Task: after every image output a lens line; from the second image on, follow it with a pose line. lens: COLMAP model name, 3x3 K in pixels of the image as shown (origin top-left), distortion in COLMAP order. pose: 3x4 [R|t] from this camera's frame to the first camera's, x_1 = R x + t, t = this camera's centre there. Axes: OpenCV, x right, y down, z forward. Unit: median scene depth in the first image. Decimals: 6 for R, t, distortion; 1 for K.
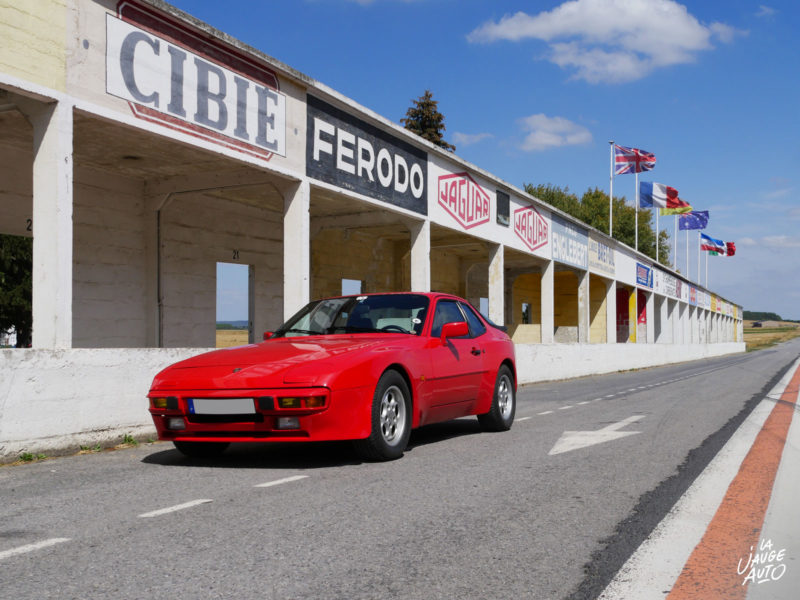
lens RADIAL K [[801.0, 0, 400.0], [0, 801.0, 300.0], [0, 0, 1]] dist [0.022113, 0.027470]
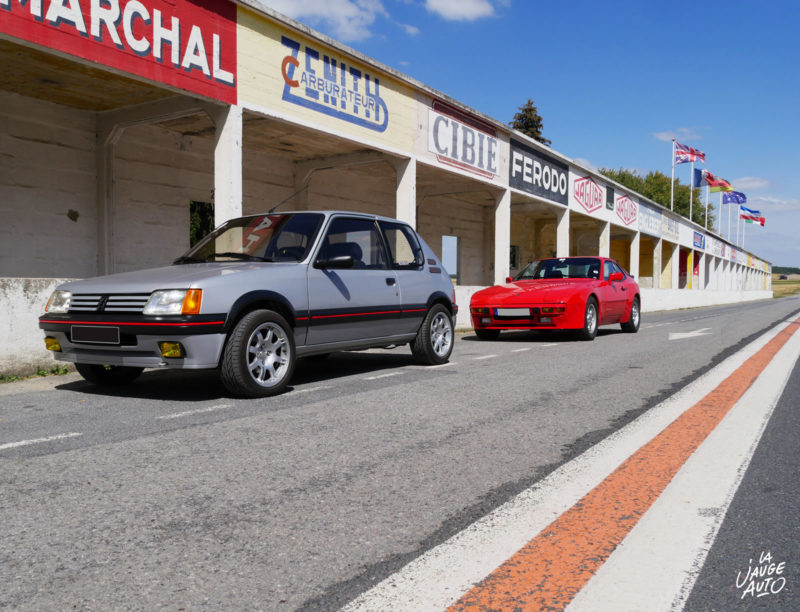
lens RADIAL K [[675.5, 0, 382.1], [0, 675.5, 305.6], [0, 0, 1]] dist [-0.057355, 0.085701]
pose [[0.992481, 0.012677, -0.121741, -0.169935], [-0.003411, 0.997101, 0.076017, -0.008151], [0.122352, -0.075031, 0.989647, -0.383801]]
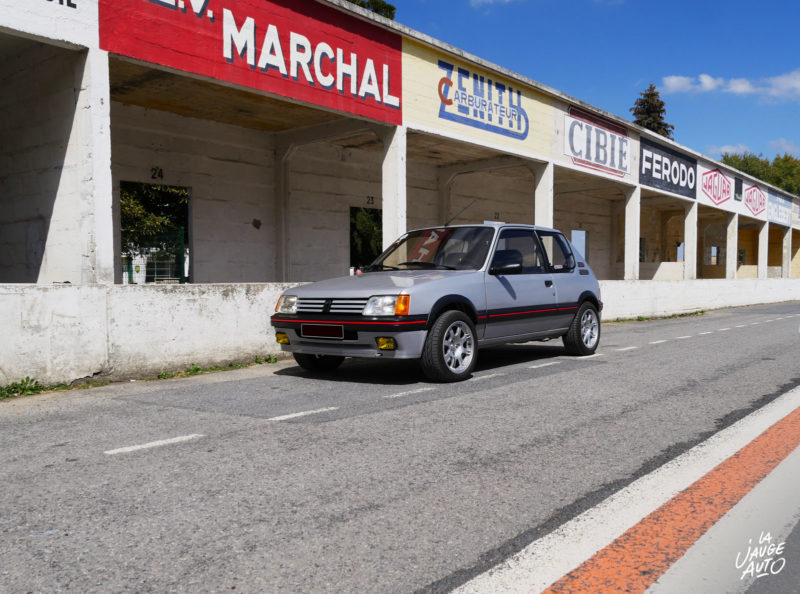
lens RADIAL K [[692.4, 0, 416.5], [0, 692.4, 310.8], [0, 0, 1]] dist [-0.034501, 0.010017]
pose [[0.974767, 0.014255, -0.222770, -0.207288], [0.008915, 0.994677, 0.102657, -0.029200], [0.223047, -0.102052, 0.969451, -0.503732]]
